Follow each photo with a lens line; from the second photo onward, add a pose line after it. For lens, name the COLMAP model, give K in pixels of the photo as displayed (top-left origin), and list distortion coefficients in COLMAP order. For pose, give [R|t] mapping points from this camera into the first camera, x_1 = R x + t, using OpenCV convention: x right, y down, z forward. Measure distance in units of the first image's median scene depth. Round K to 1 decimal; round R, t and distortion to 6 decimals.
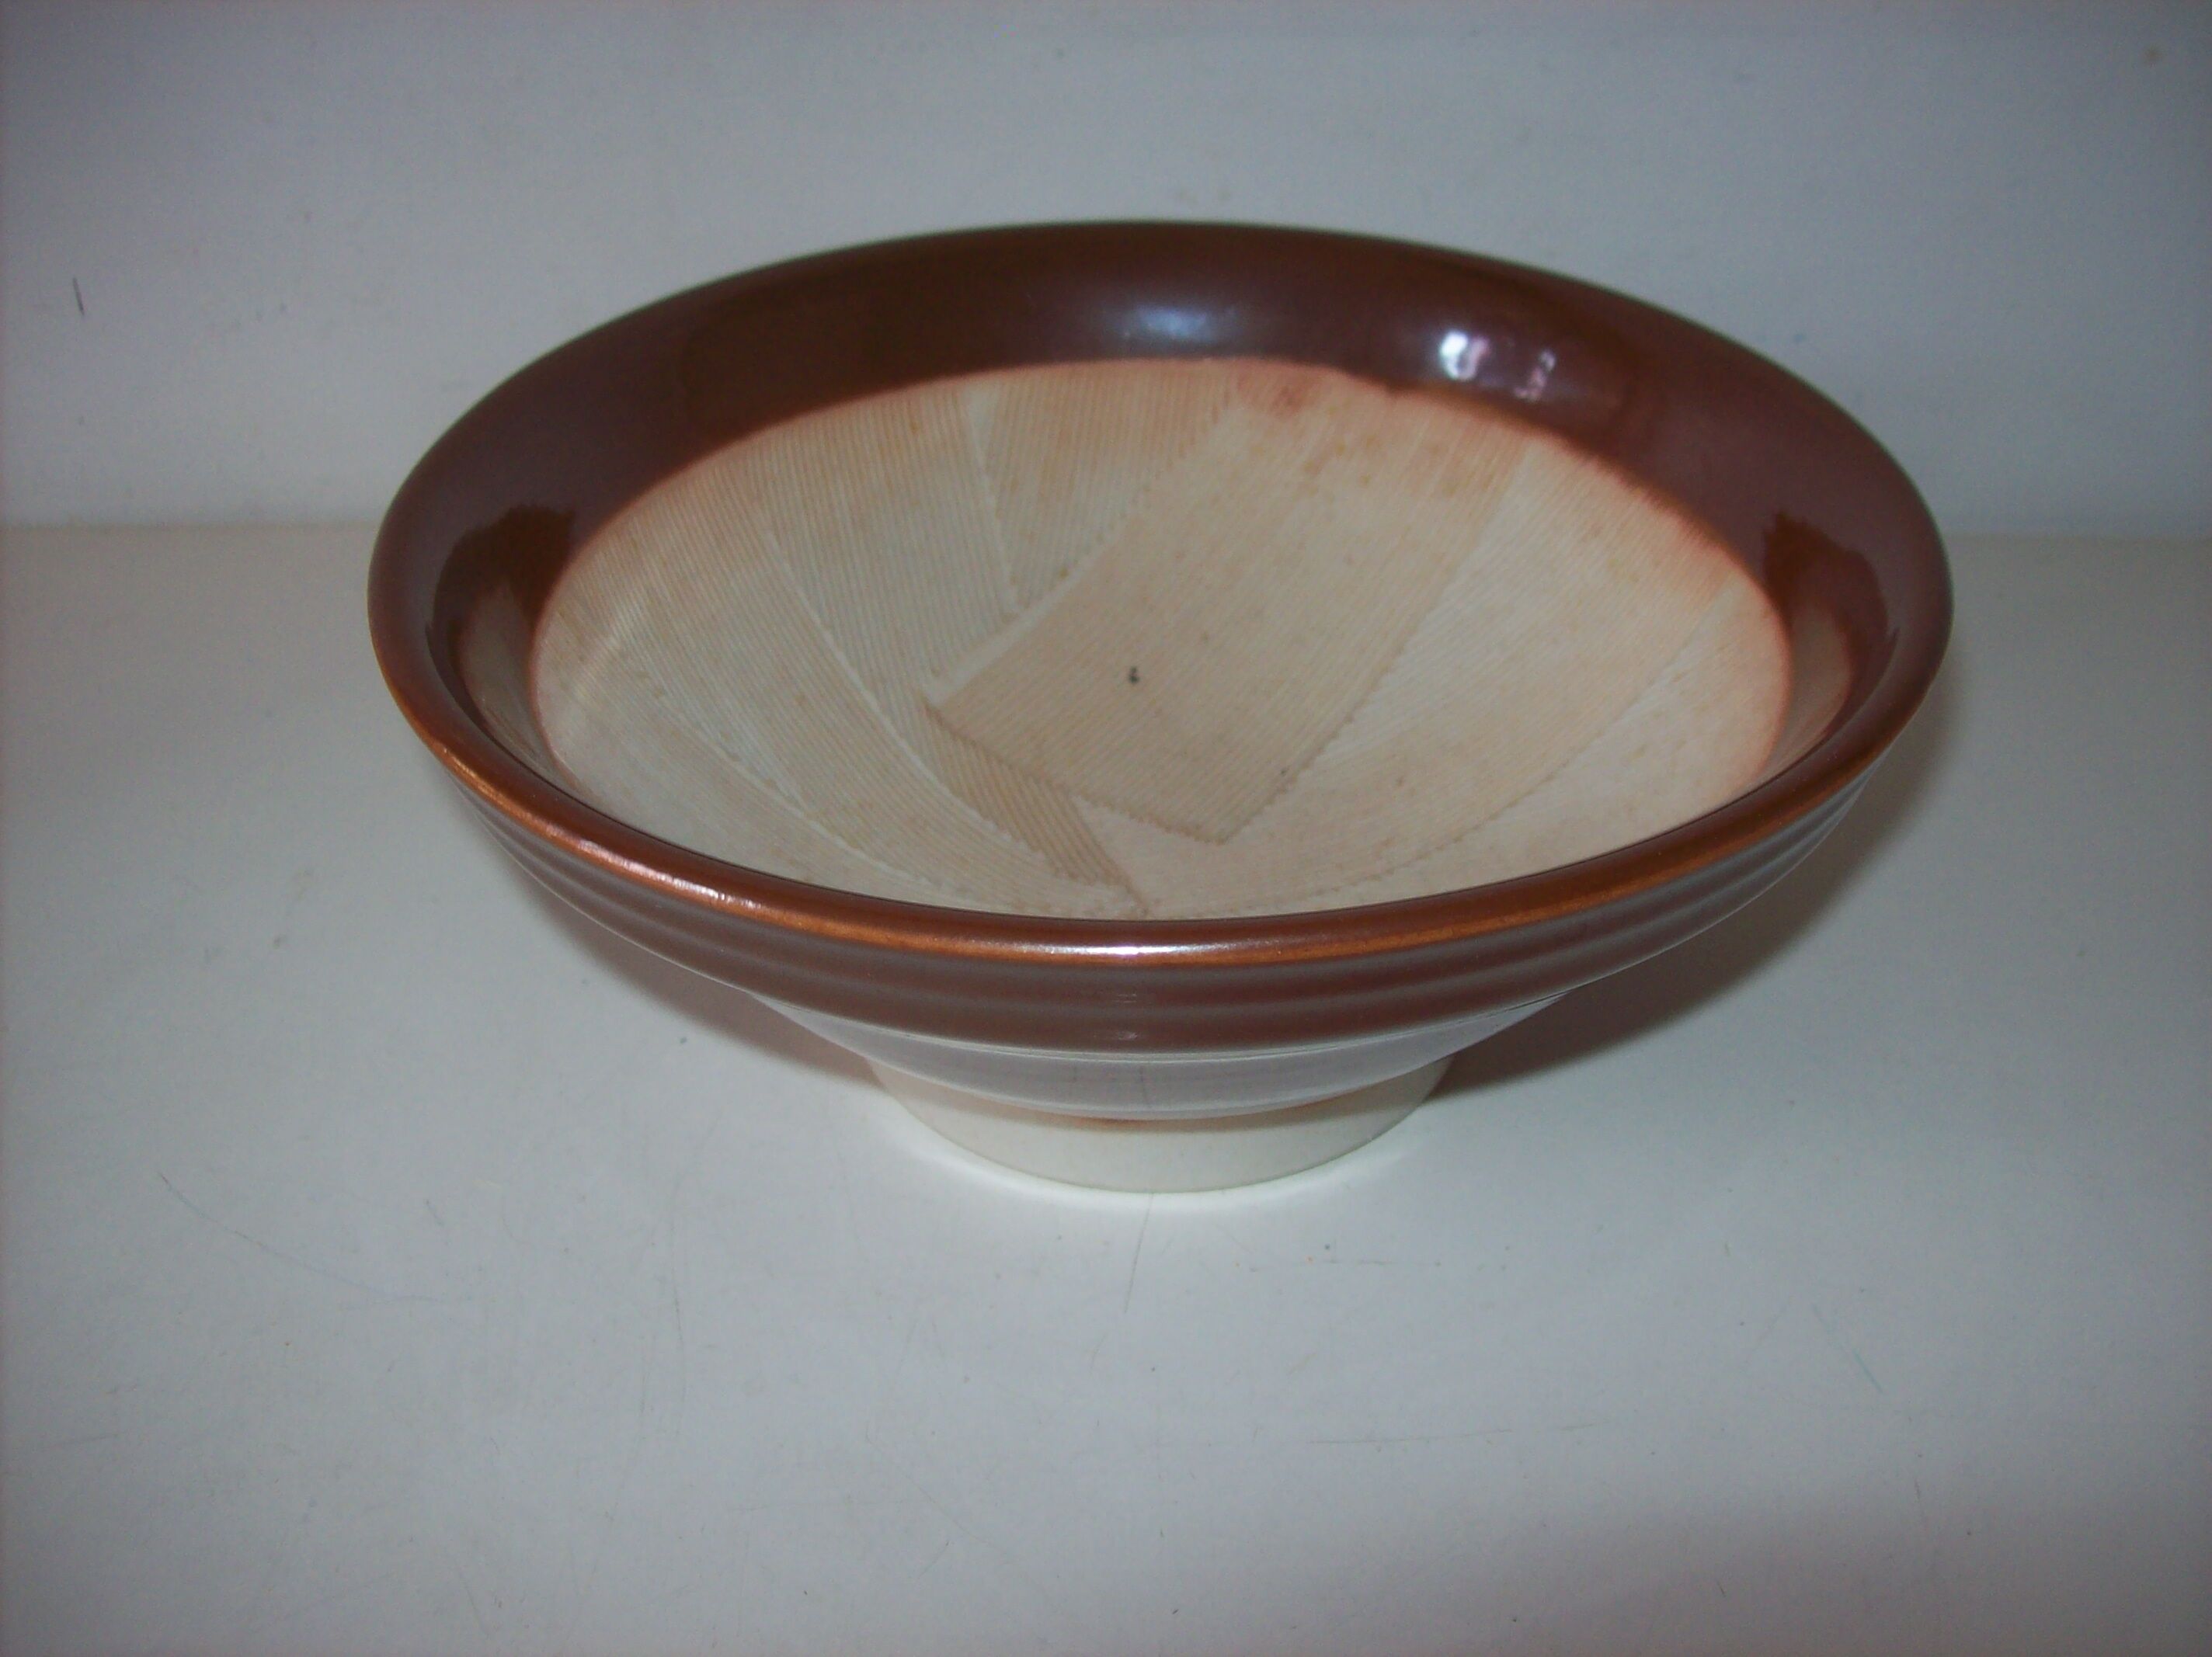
lens RADIAL K [[2360.2, 0, 1116.6], [0, 2360.2, 776.1], [0, 0, 1]] dist [-0.153407, -0.016238]
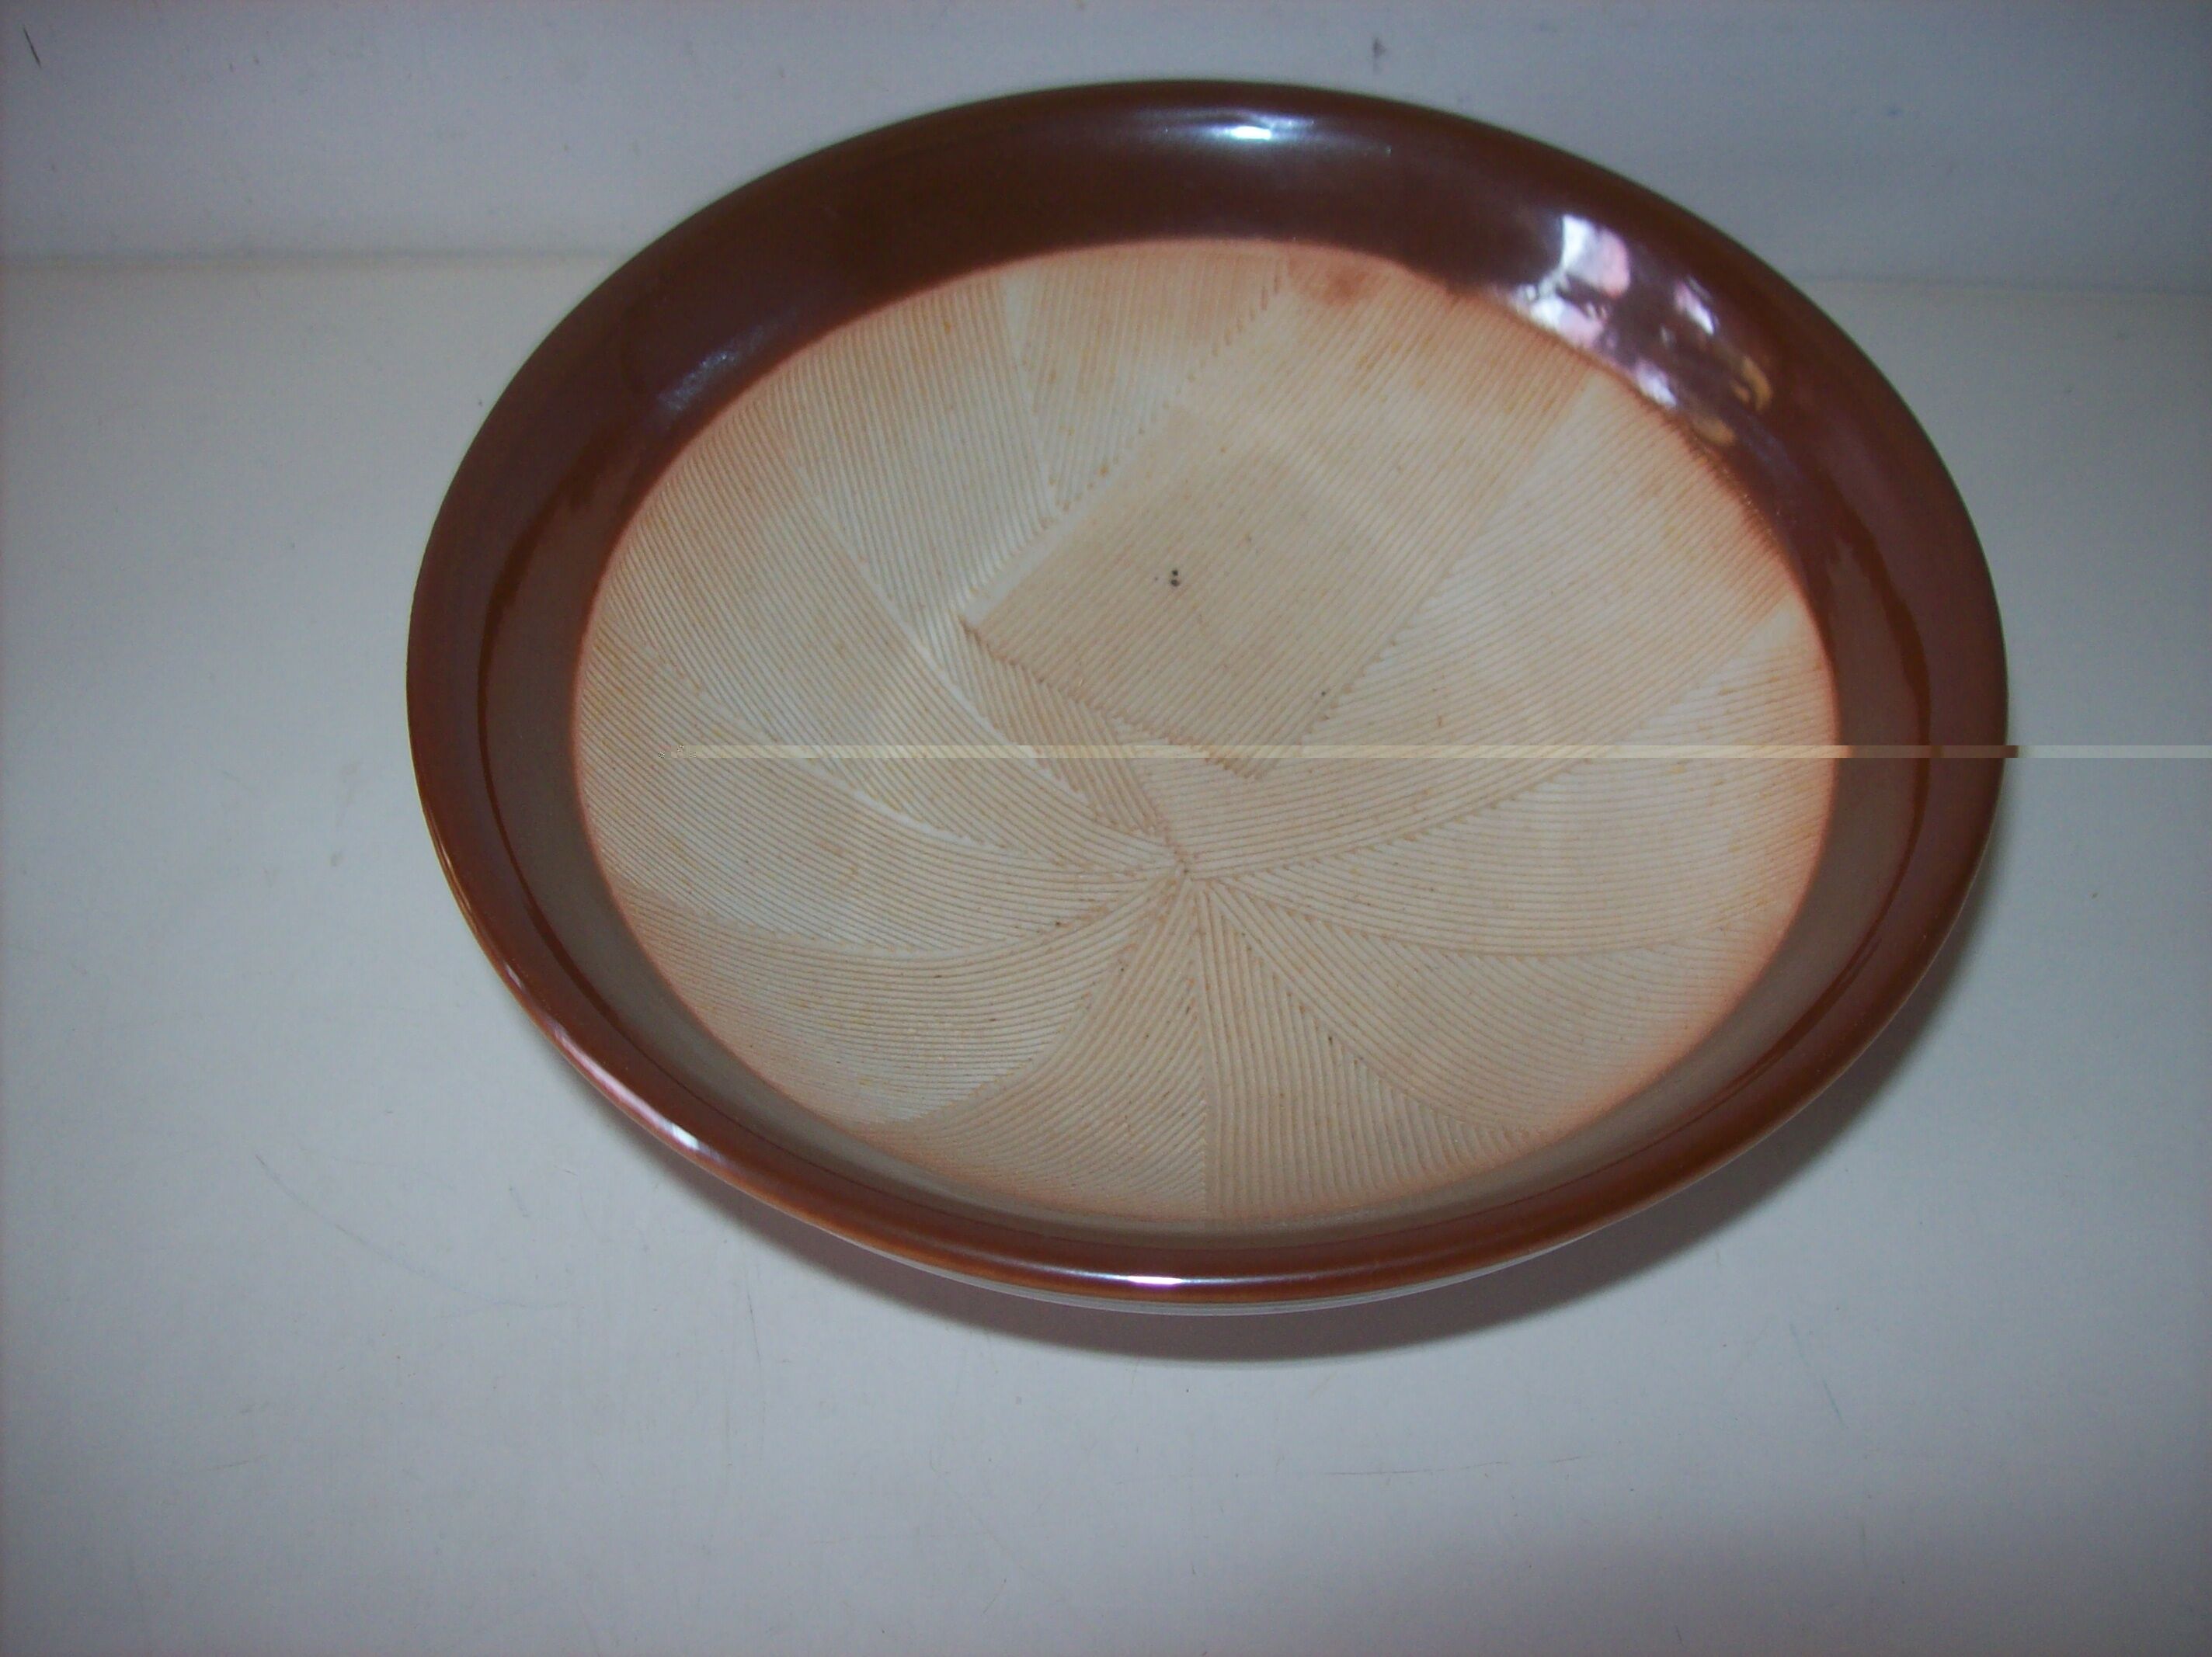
lens RADIAL K [[2426.9, 0, 1106.0], [0, 2426.9, 828.5], [0, 0, 1]] dist [-0.164915, -0.008318]
pose [[0.999905, 0.009916, -0.009528, -0.011014], [-0.006012, 0.938354, 0.345625, -0.300903], [0.012368, -0.345535, 0.938325, 0.017896]]
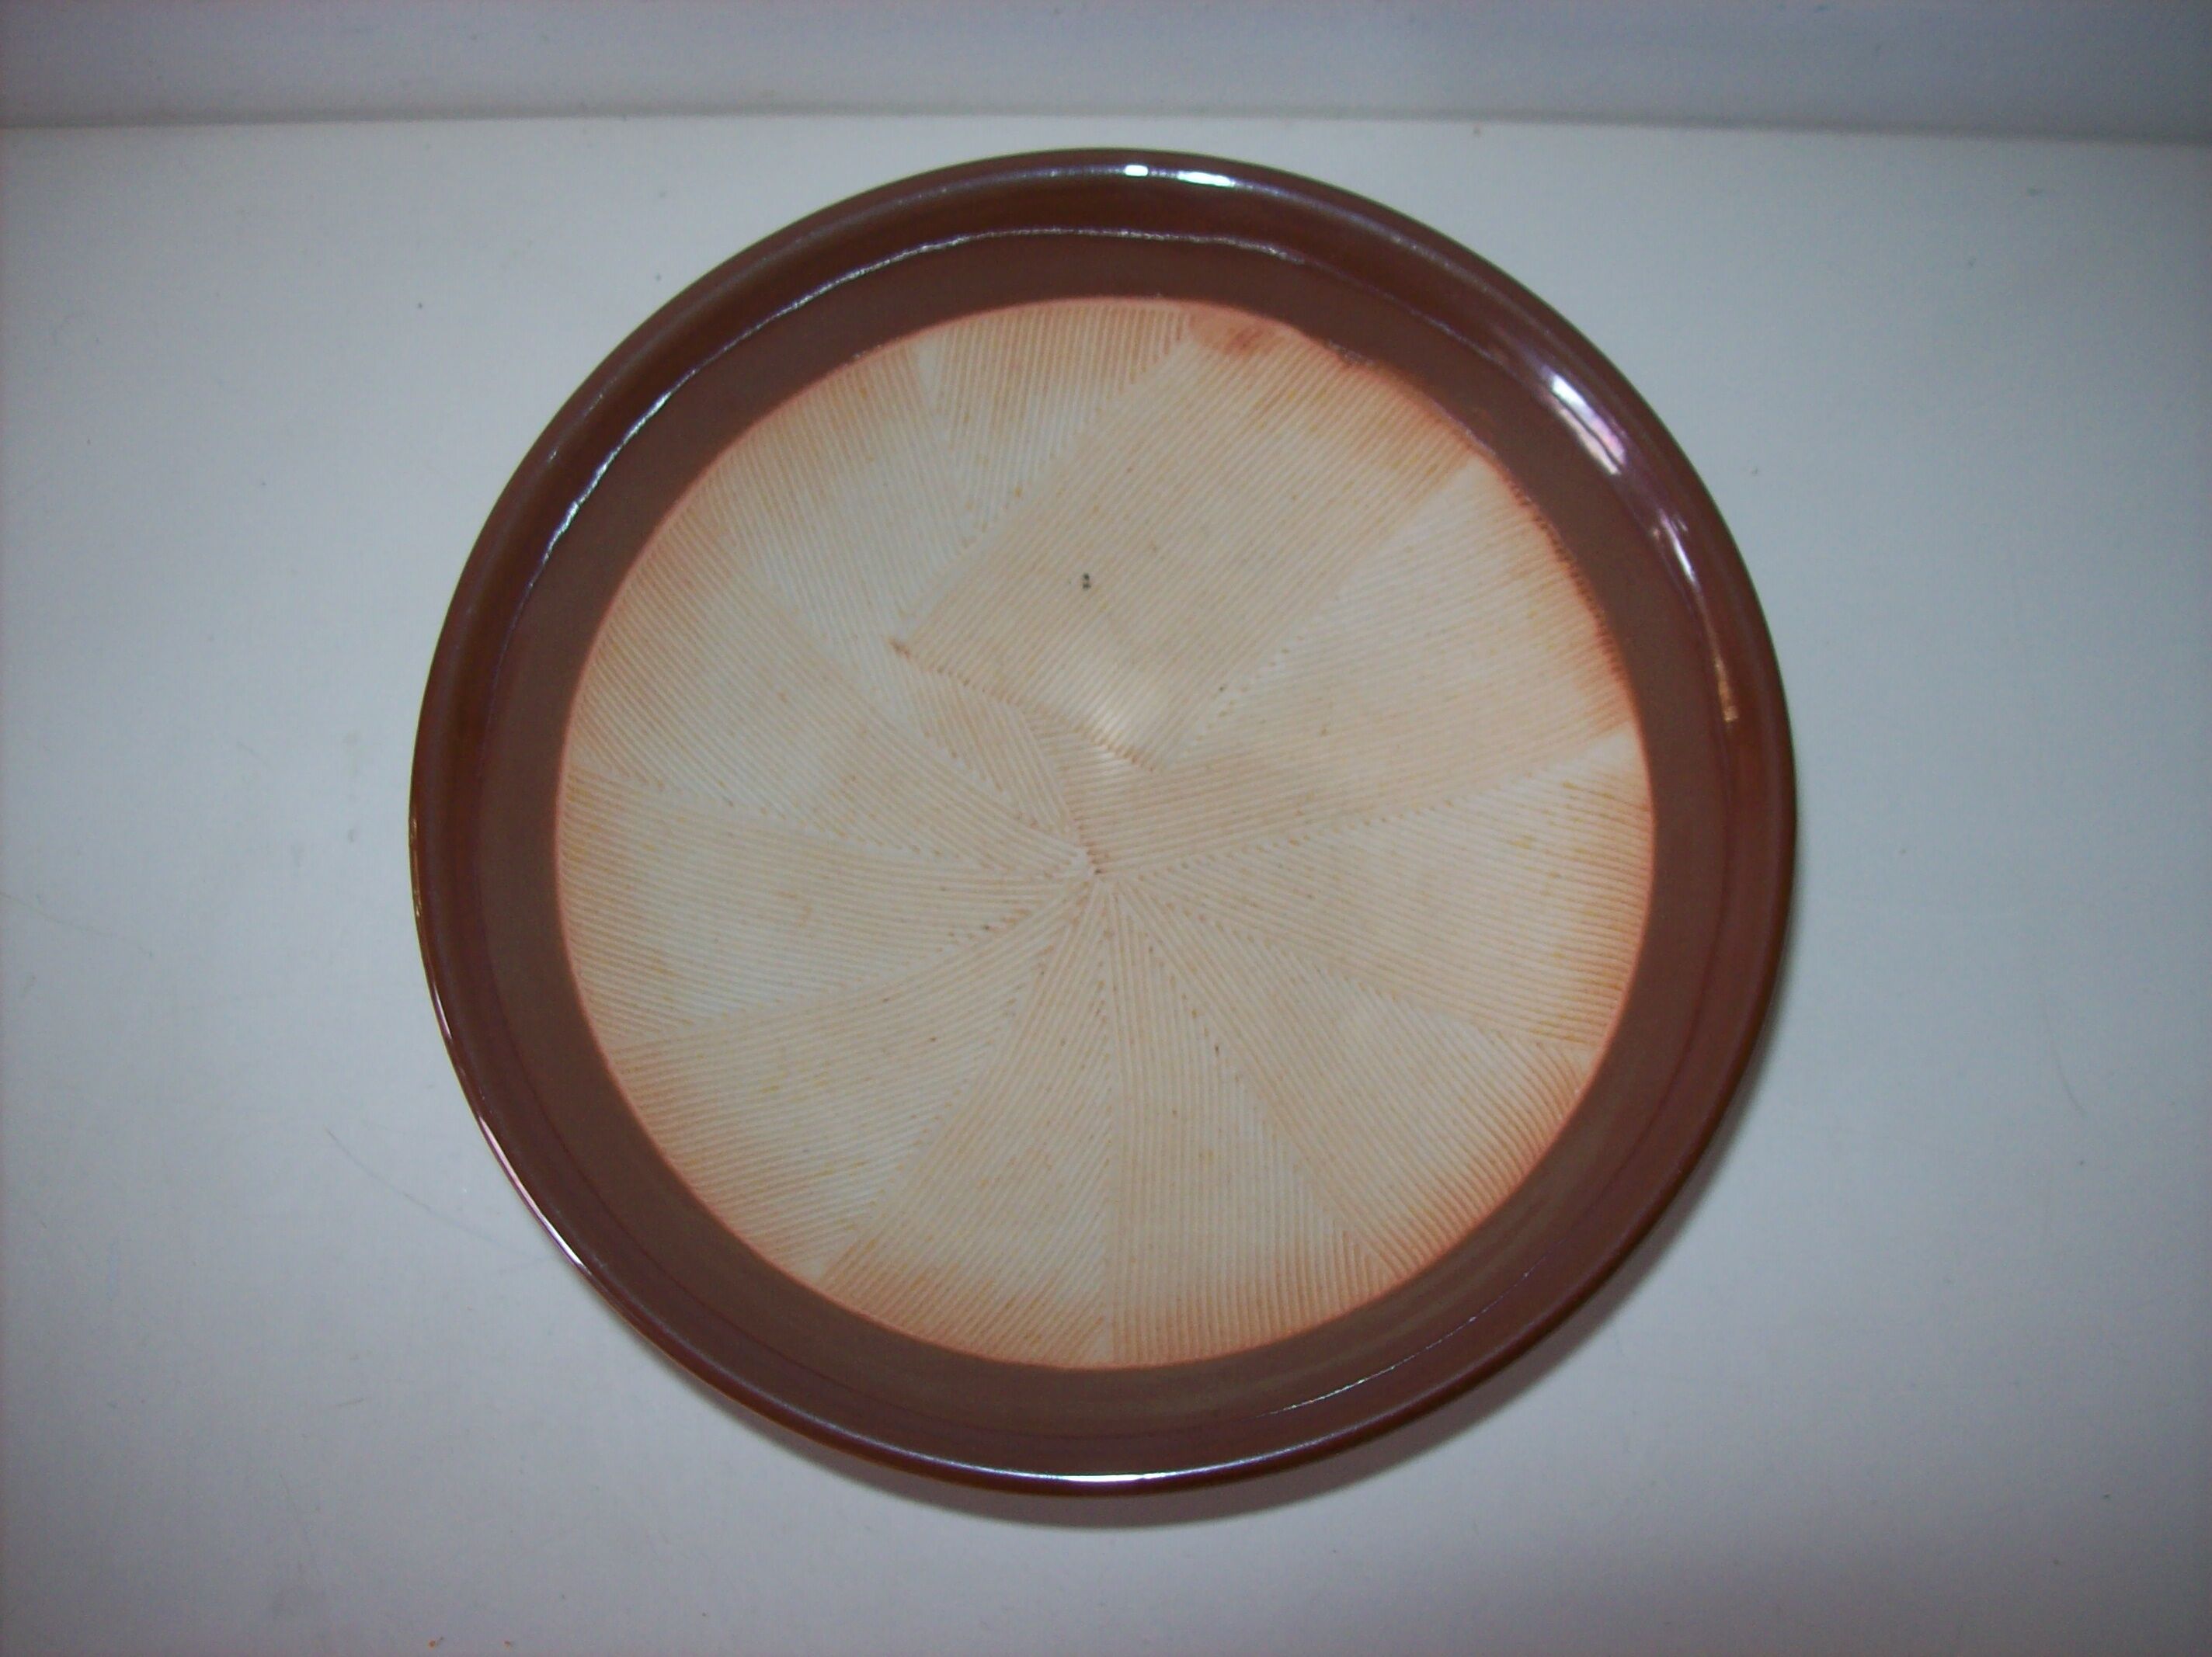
lens RADIAL K [[2360.2, 0, 1116.6], [0, 2360.2, 776.1], [0, 0, 1]] dist [-0.153407, -0.016238]
pose [[0.999998, -0.001989, -0.000491, 0.021847], [0.001807, 0.743652, 0.668565, -0.710424], [-0.000965, -0.668564, 0.743654, 0.149017]]
